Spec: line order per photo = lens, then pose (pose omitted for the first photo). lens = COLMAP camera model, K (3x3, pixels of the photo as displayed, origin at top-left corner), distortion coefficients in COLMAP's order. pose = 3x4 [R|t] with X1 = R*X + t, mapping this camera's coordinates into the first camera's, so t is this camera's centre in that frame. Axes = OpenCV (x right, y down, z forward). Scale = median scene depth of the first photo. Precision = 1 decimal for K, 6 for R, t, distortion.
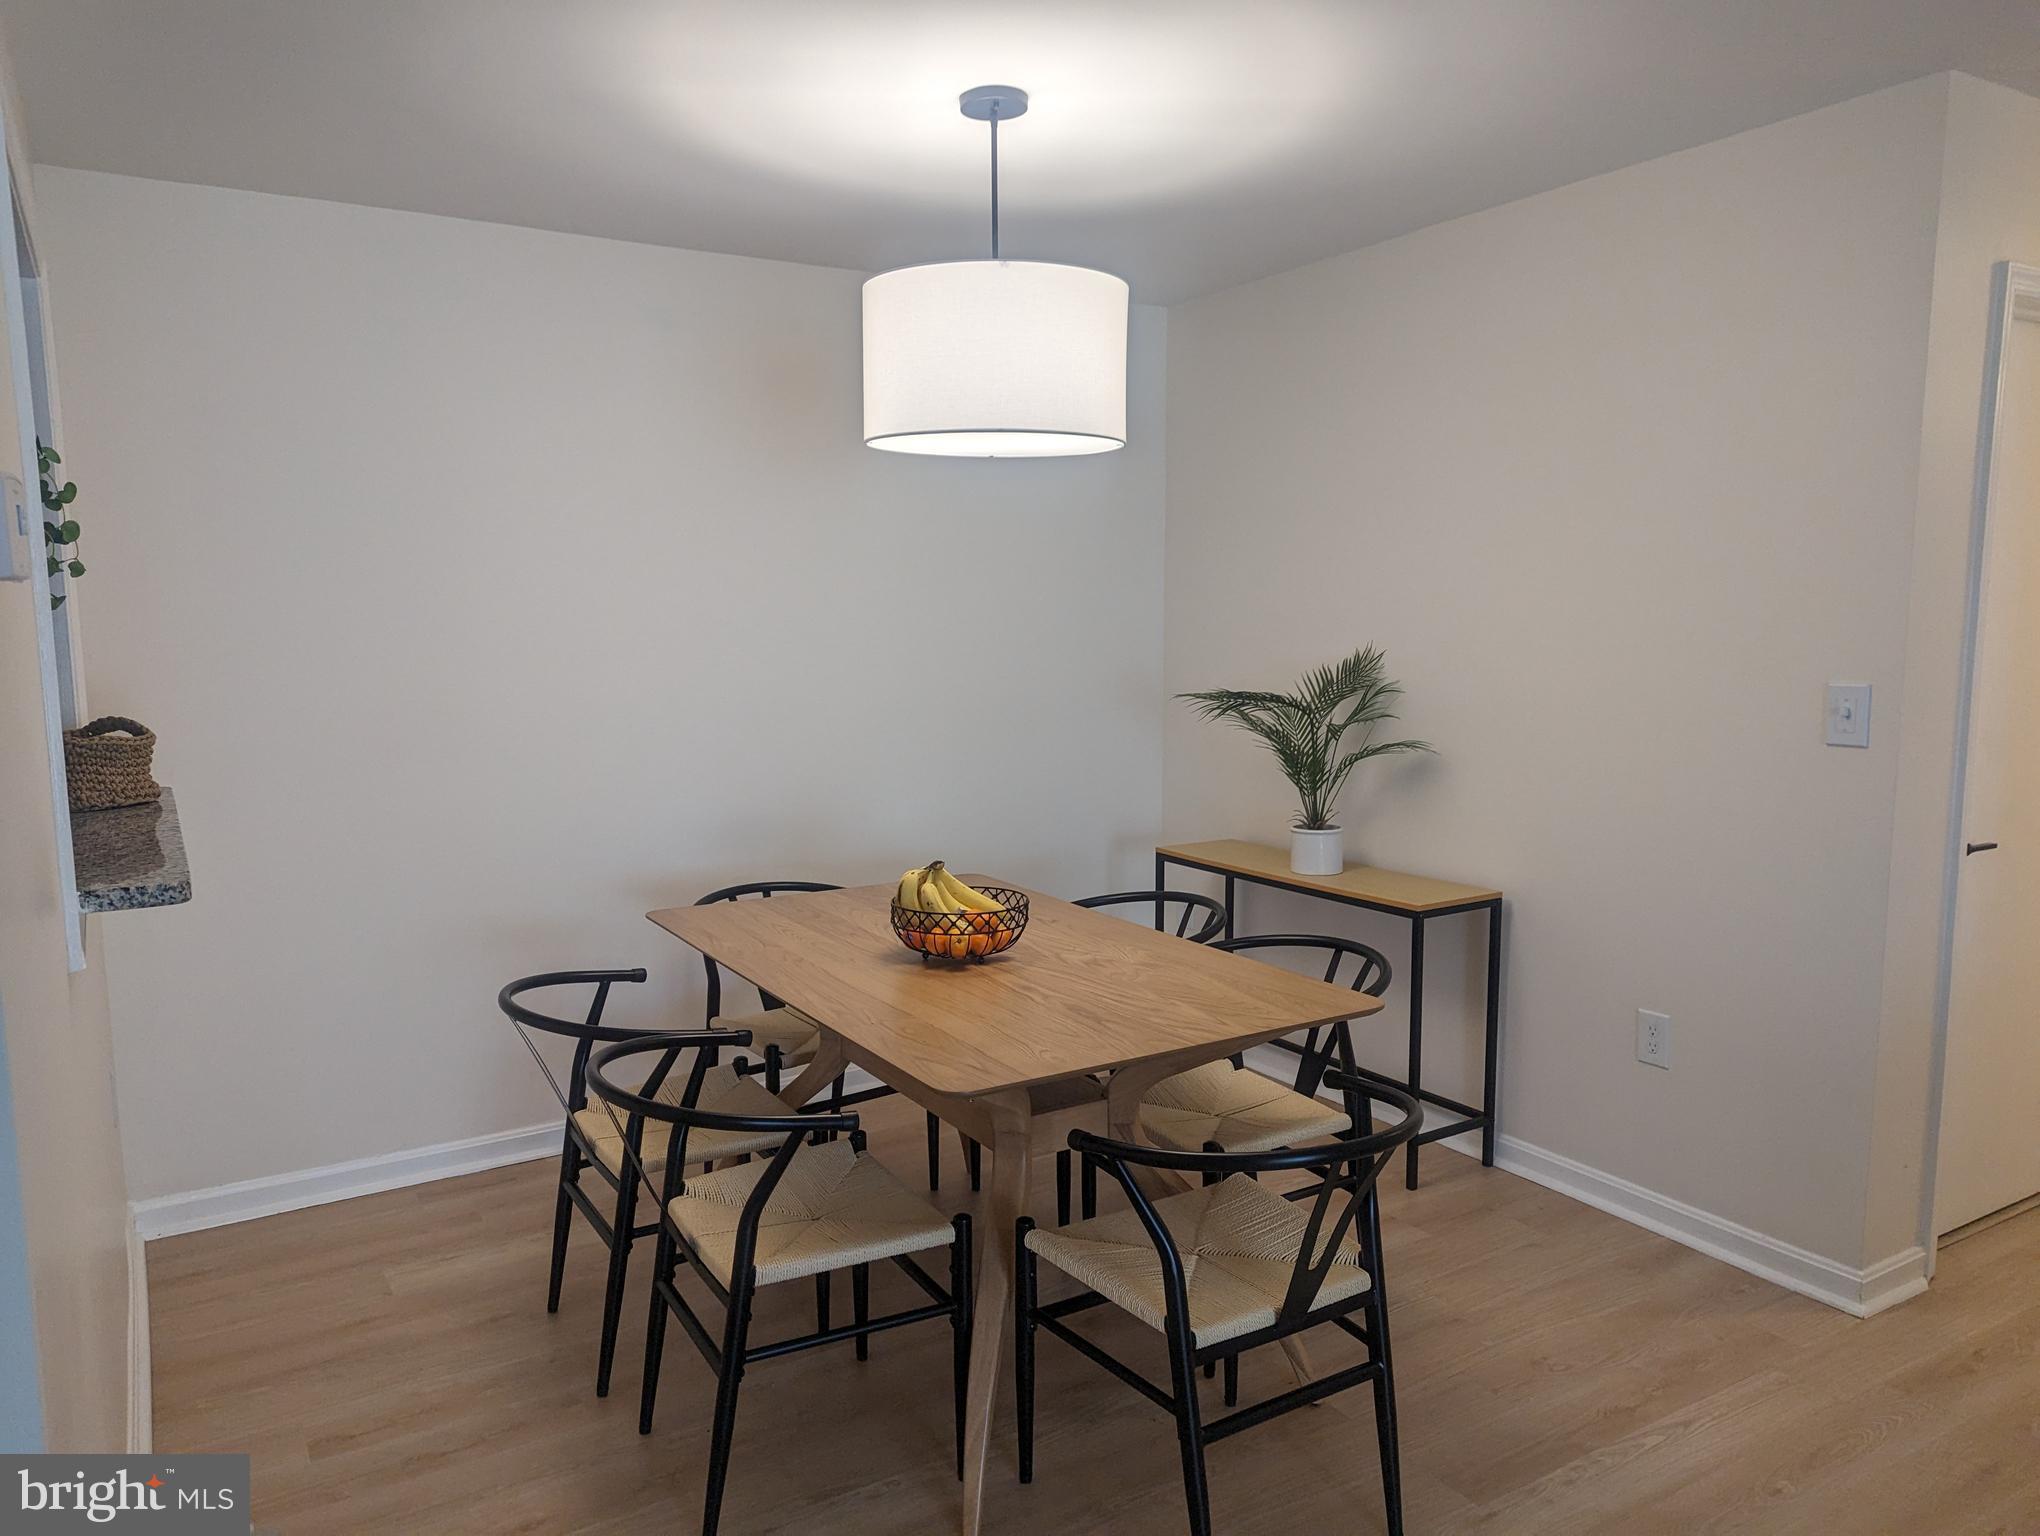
lens RADIAL K [[1450.8, 0, 1020.0], [0, 1450.8, 768.0], [0, 0, 1]] dist [0.069996, -0.064743]
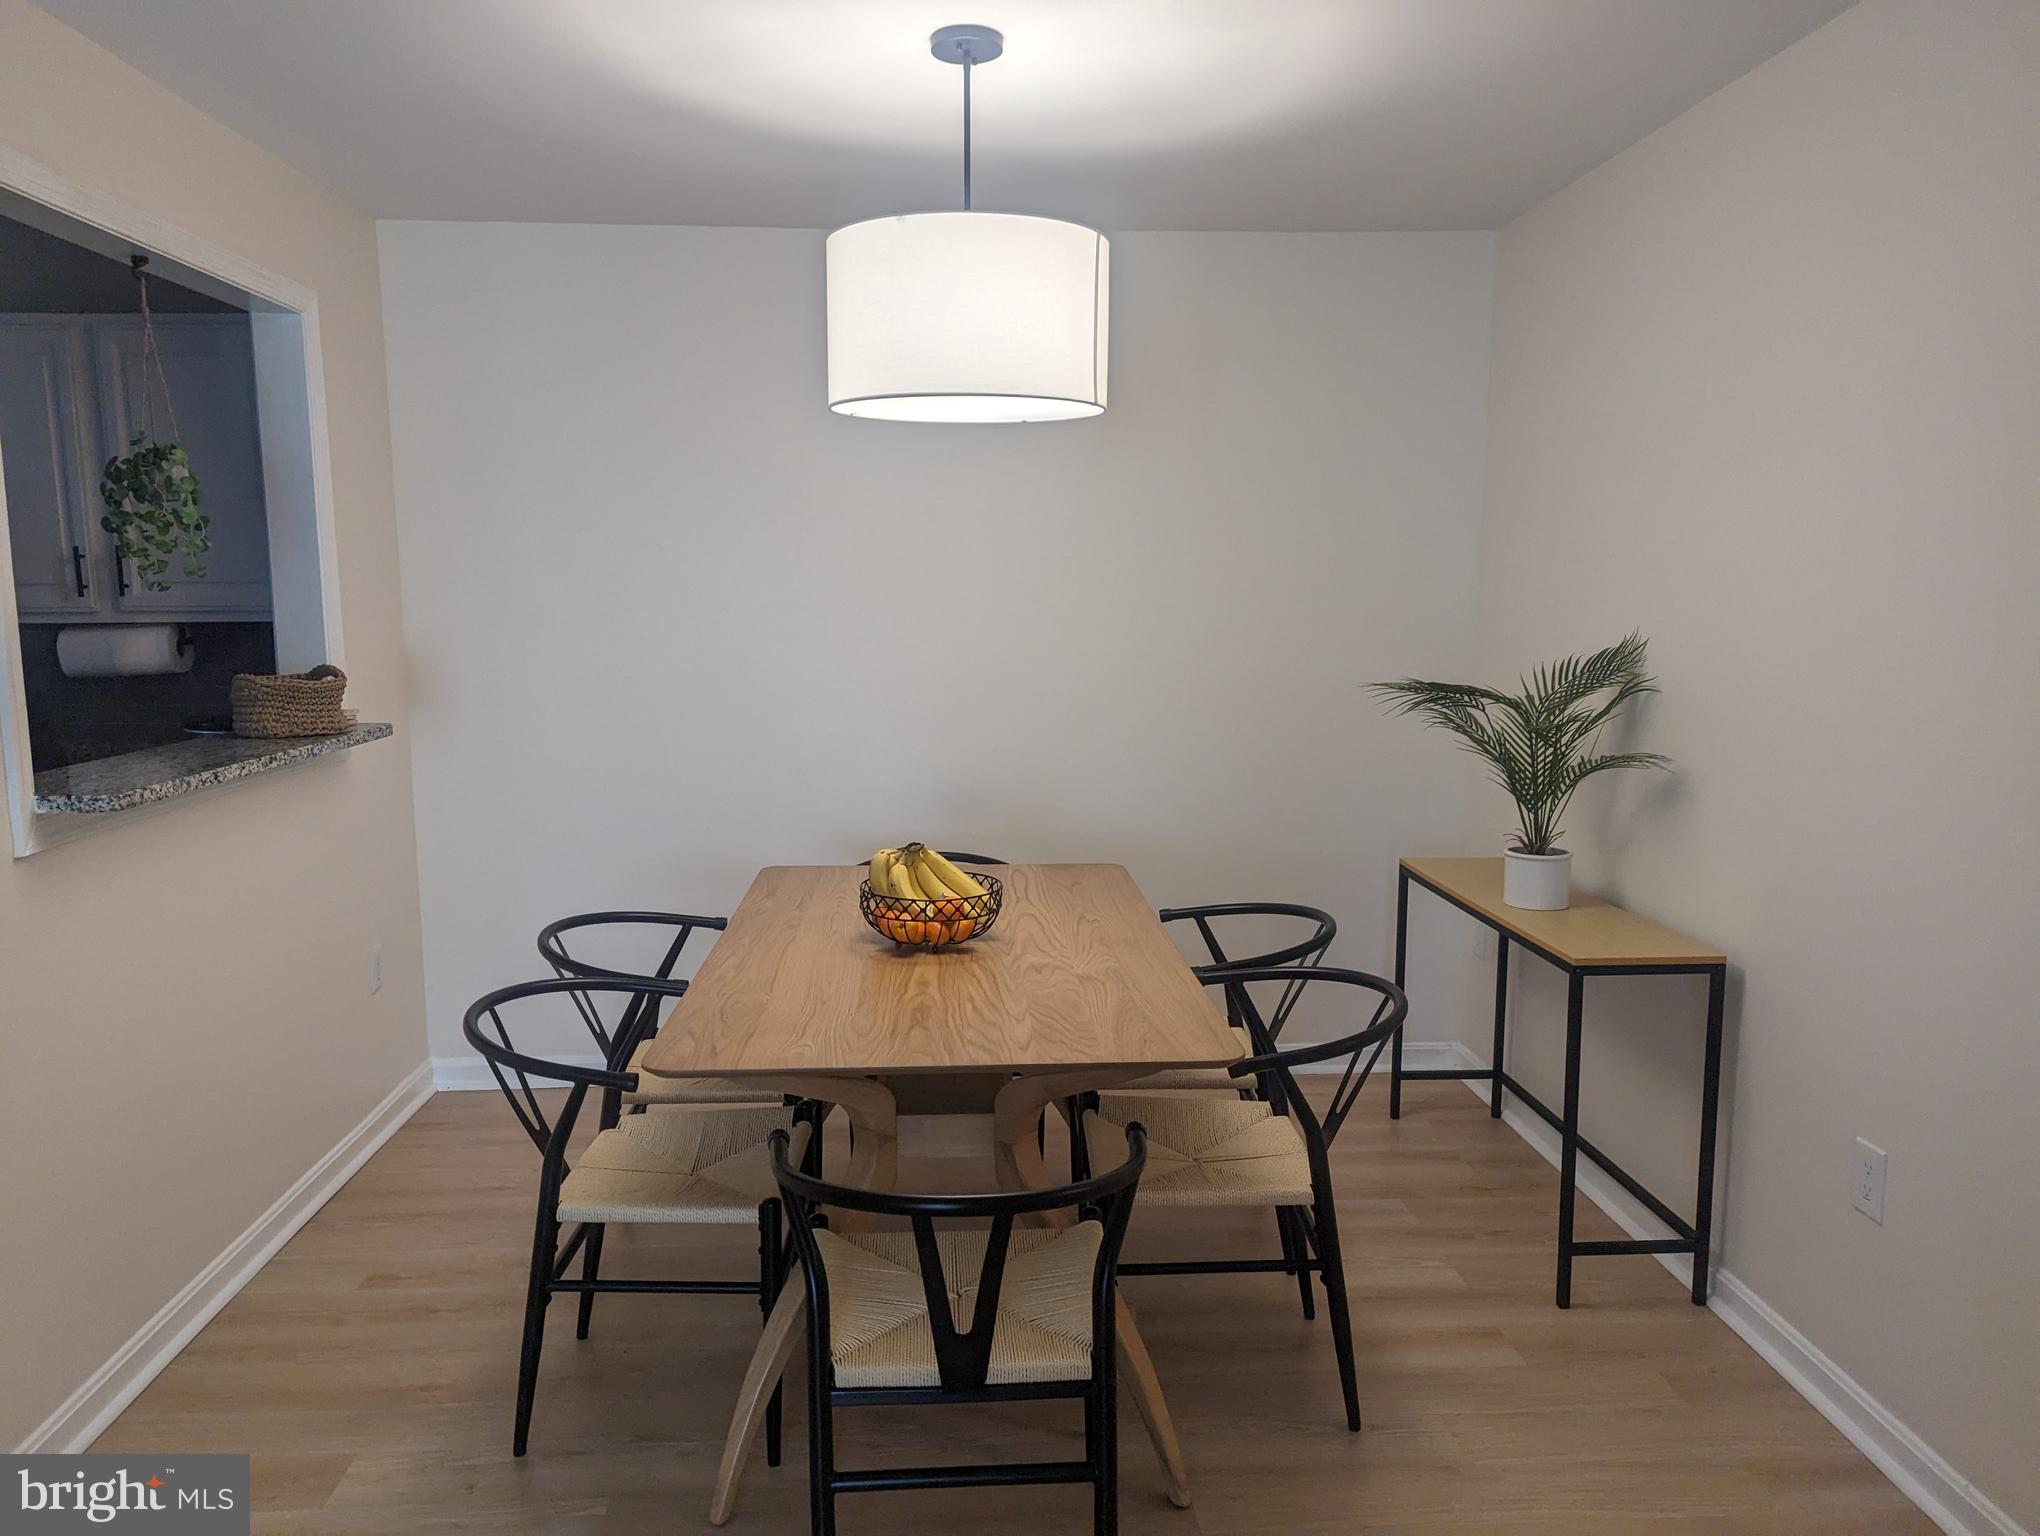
lens RADIAL K [[1450.8, 0, 1020.0], [0, 1450.8, 768.0], [0, 0, 1]] dist [0.069996, -0.064743]
pose [[0.875984, 0.068737, -0.477417, 0.444322], [-0.060421, 0.997635, 0.032772, -0.020929], [0.478541, 0.000138, 0.878065, 0.170812]]
